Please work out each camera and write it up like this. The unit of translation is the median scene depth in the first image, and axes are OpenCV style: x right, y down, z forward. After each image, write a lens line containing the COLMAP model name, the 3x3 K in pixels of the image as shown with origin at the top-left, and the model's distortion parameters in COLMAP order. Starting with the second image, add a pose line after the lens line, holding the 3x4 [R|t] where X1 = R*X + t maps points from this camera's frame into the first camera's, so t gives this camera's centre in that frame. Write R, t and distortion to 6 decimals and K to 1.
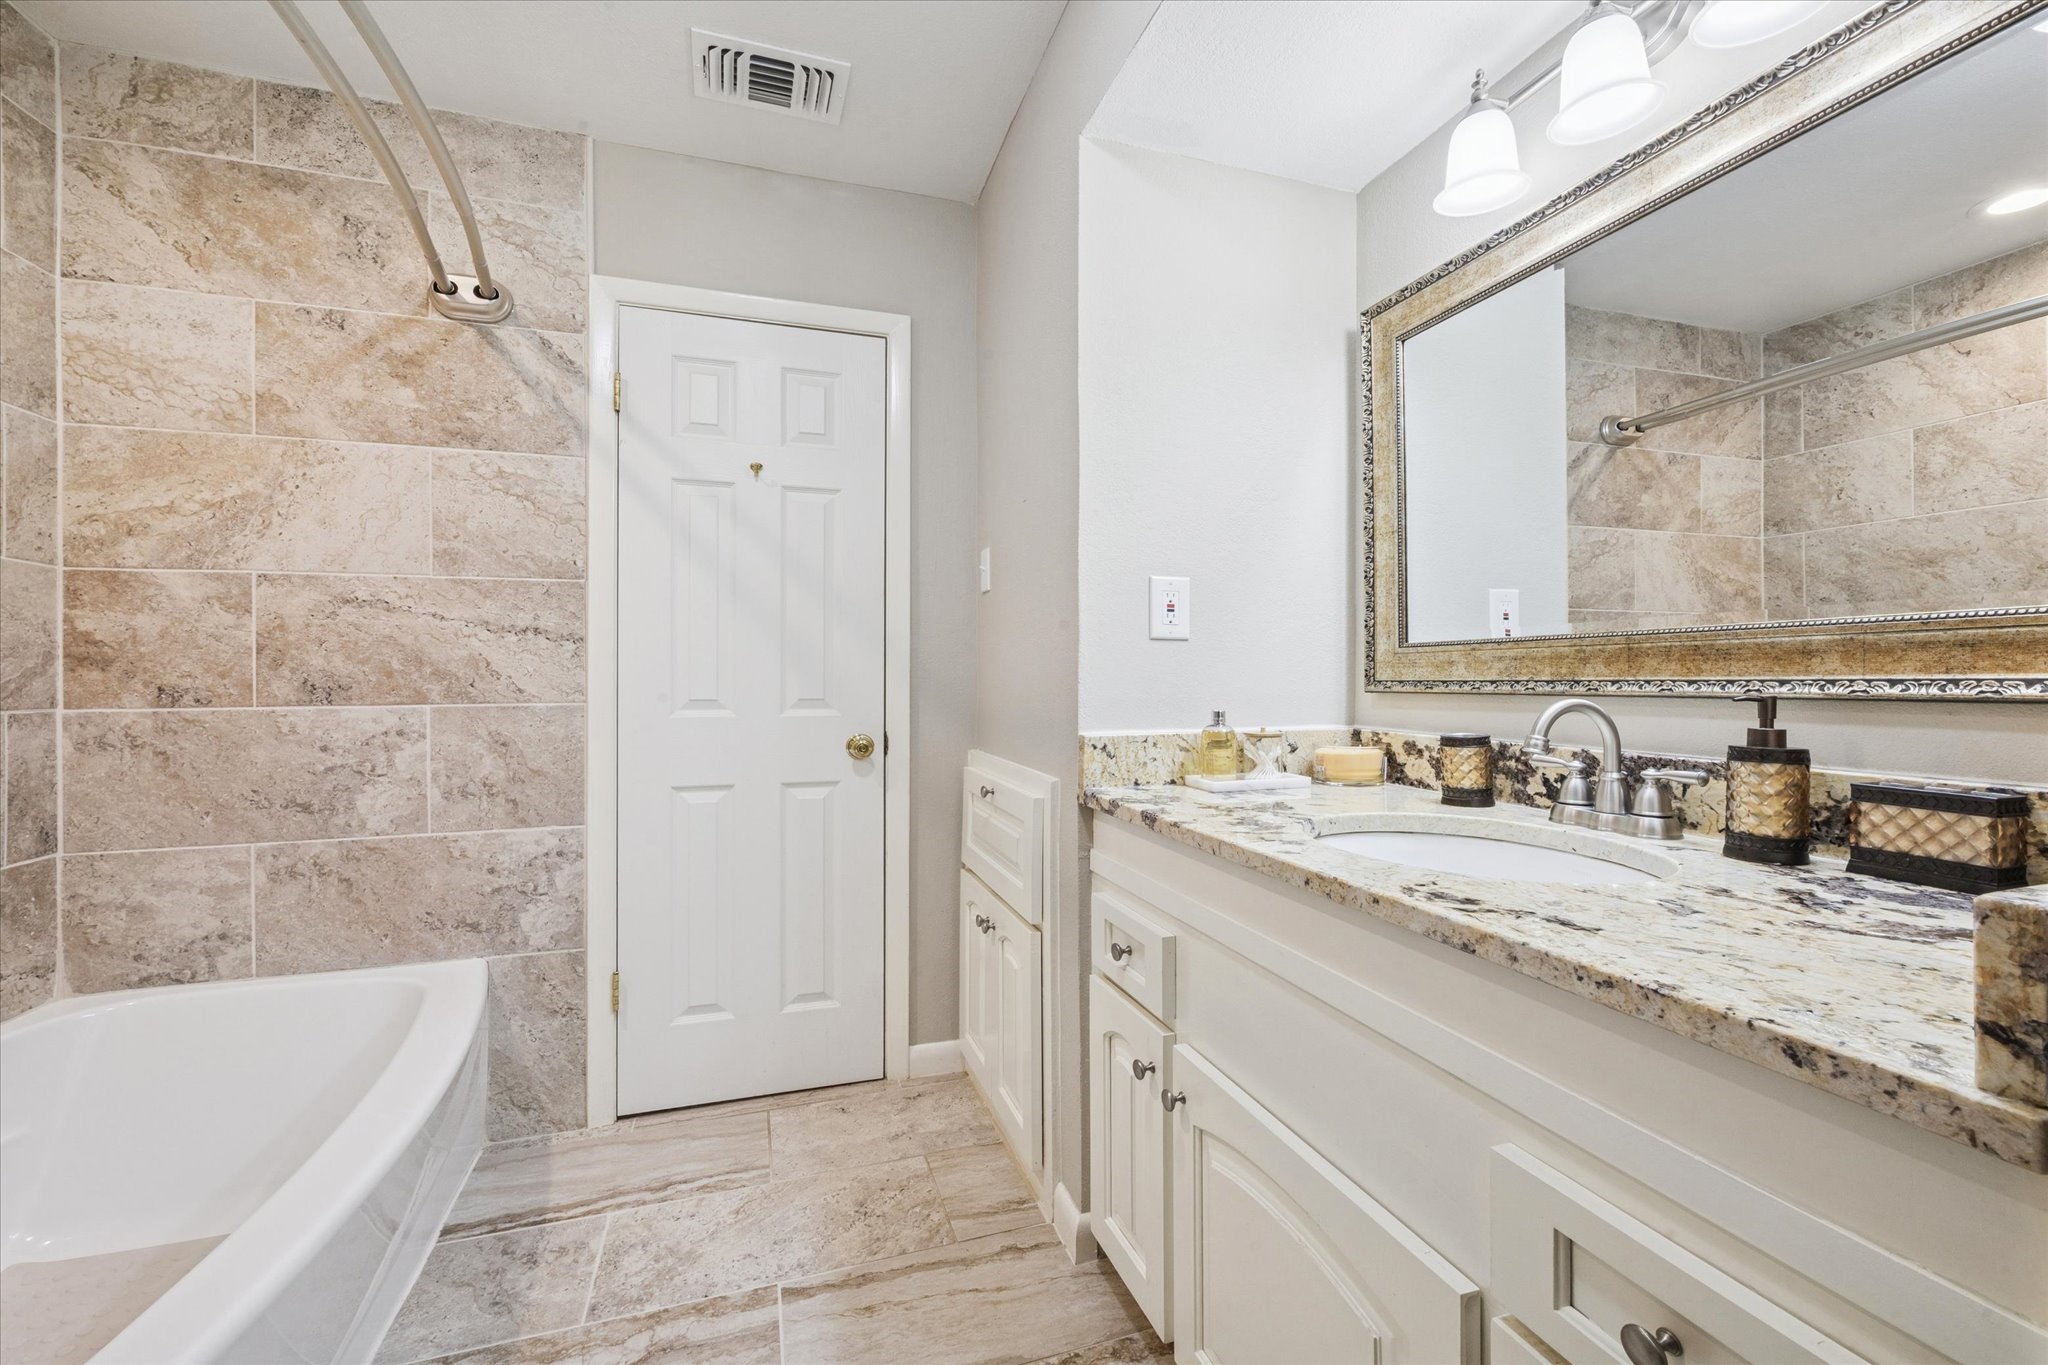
lens RADIAL K [[680.7, 0, 1114.3], [0, 680.7, 732.3], [0, 0, 1]] dist [0.003296, 0.000115]
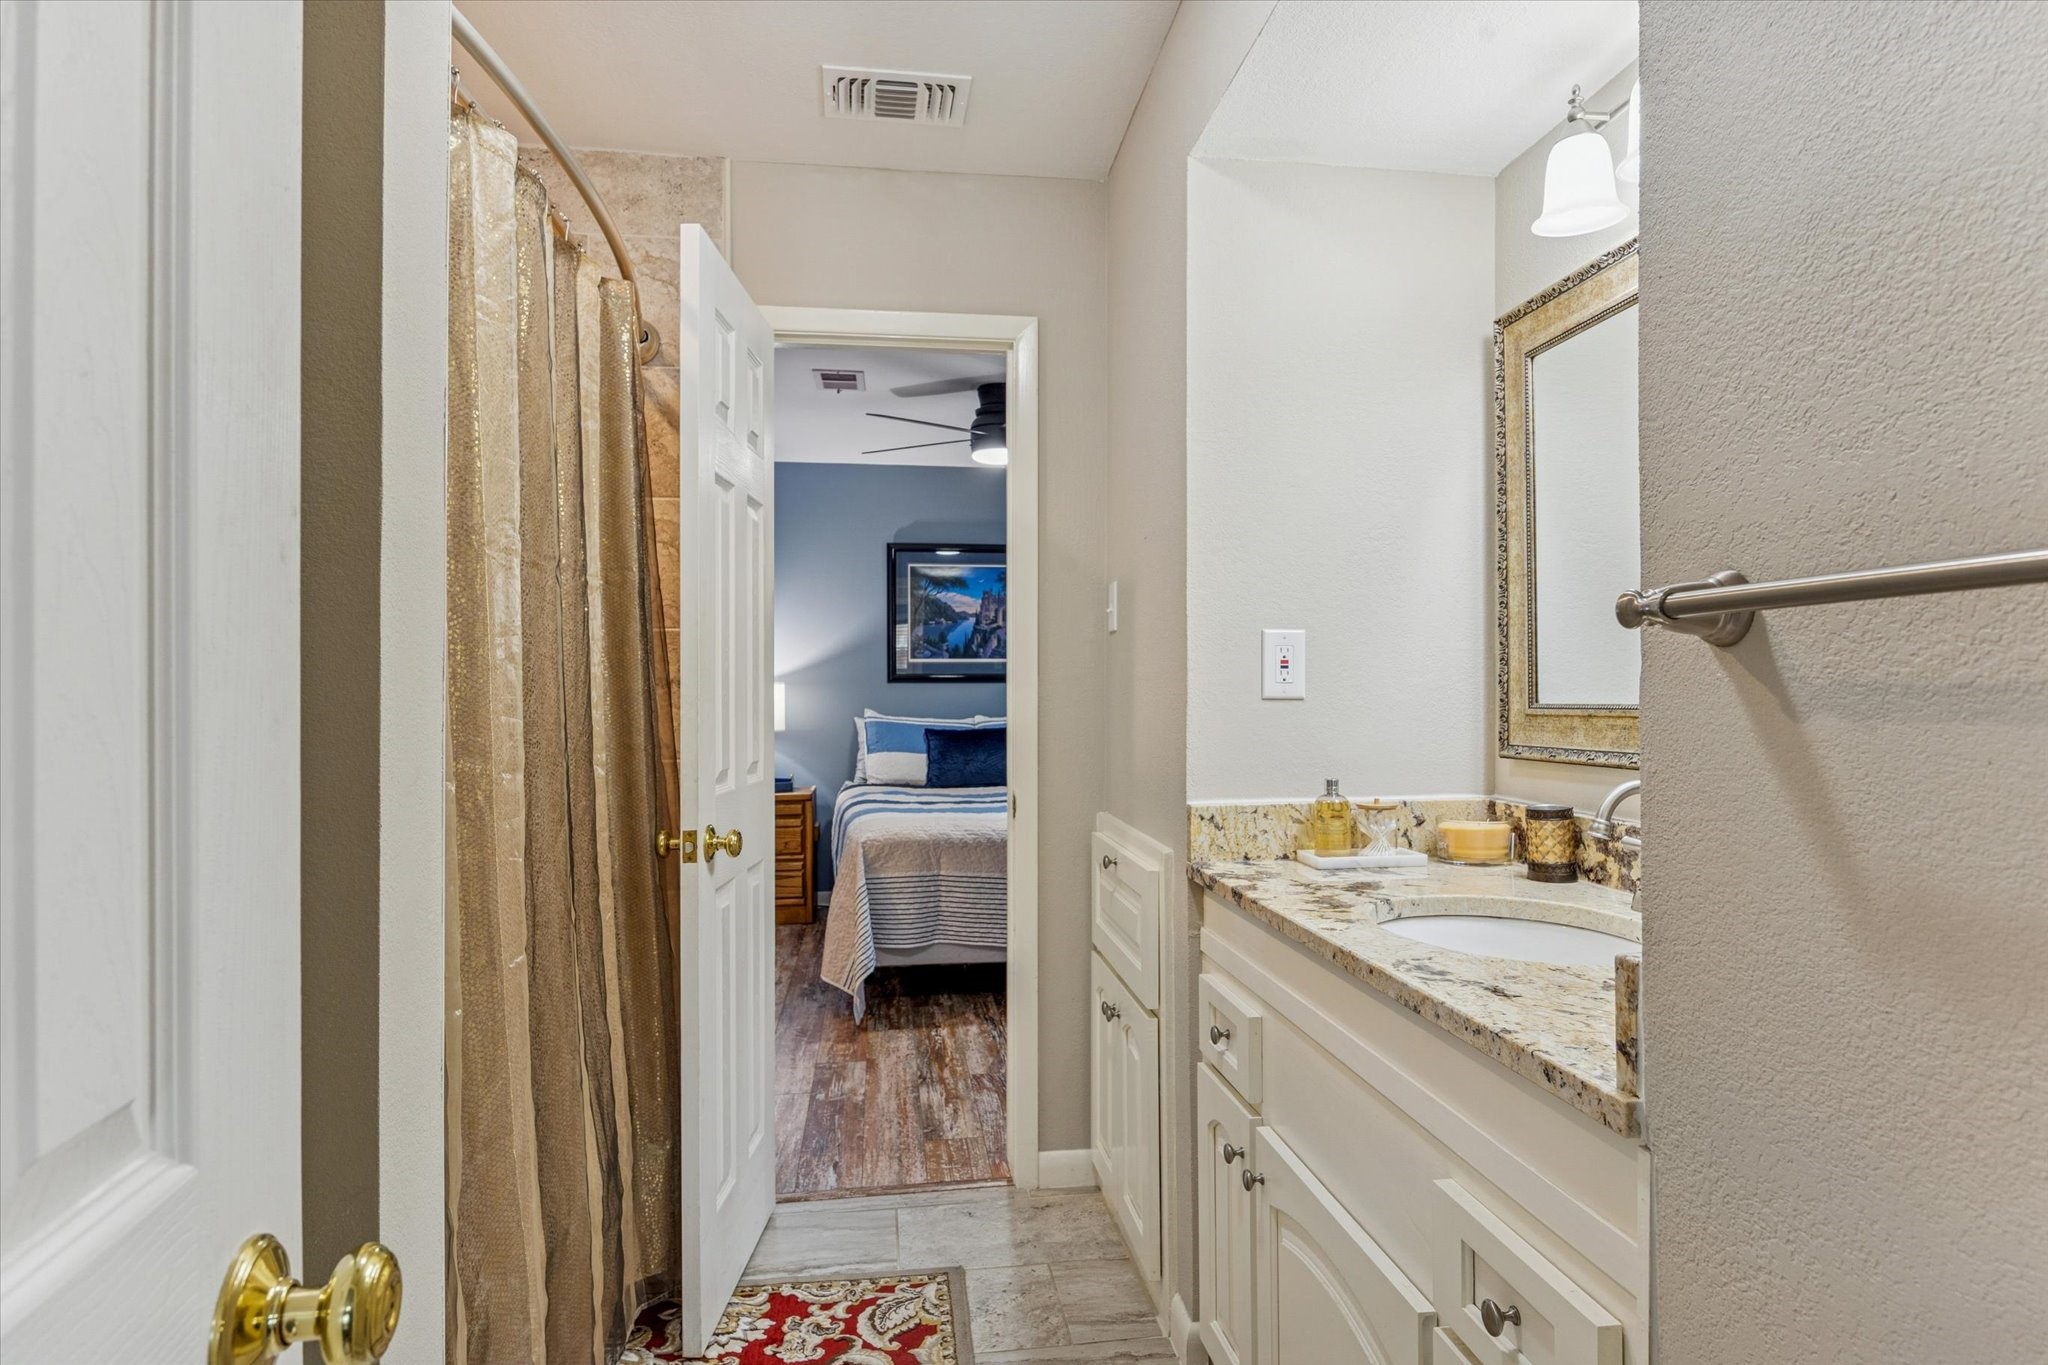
lens RADIAL K [[1100.2, 0, 1024.6], [0, 1100.2, 692.3], [0, 0, 1]] dist [0.004809, 0.000349]
pose [[0.935152, -0.034058, -0.352605, 0.287189], [0.012056, 0.997851, -0.064408, -0.056551], [0.354040, 0.055980, 0.933553, -0.517543]]
